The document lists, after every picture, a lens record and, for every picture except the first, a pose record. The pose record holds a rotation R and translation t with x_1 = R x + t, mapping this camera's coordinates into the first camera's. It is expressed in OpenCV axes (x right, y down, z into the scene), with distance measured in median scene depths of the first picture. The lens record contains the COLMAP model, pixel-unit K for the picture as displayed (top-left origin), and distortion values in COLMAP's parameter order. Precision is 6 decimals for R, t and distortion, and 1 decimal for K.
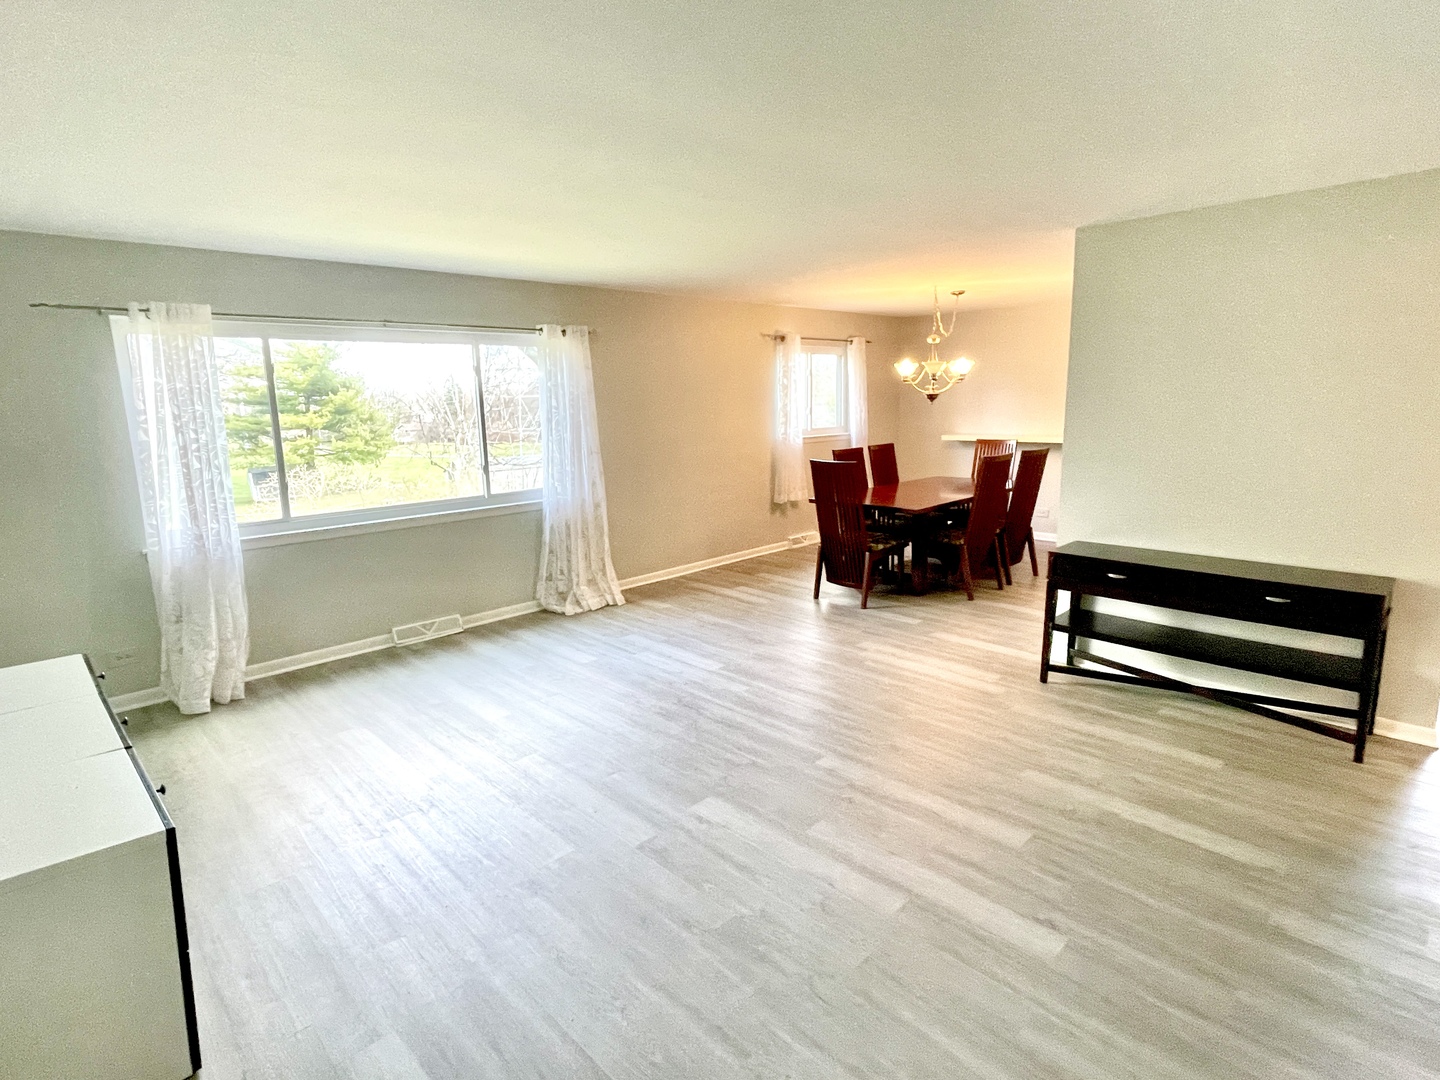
lens RADIAL K [[735.5, 0, 715.4], [0, 735.5, 538.9], [0, 0, 1]] dist [-0.012369, 0.001737]
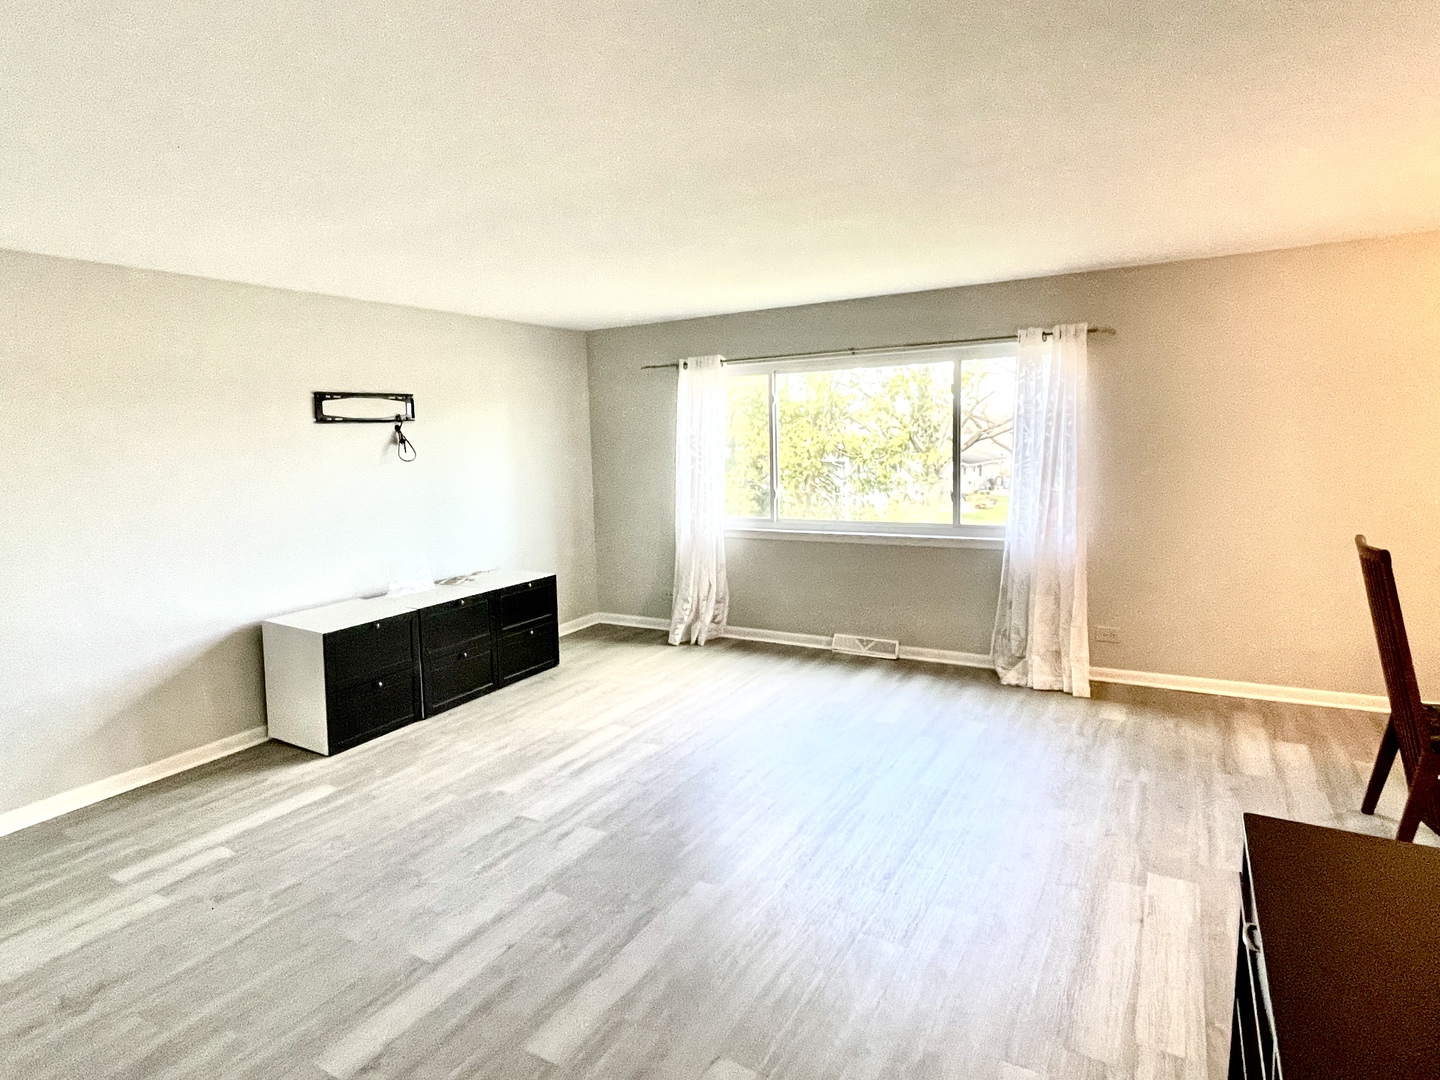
lens RADIAL K [[824.4, 0, 713.8], [0, 824.4, 533.1], [0, 0, 1]] dist [-0.005062, 0.000215]
pose [[0.251063, 0.134640, -0.958561, 0.604597], [-0.155328, 0.983050, 0.097396, -0.104208], [0.955427, 0.124439, 0.267721, 0.454523]]
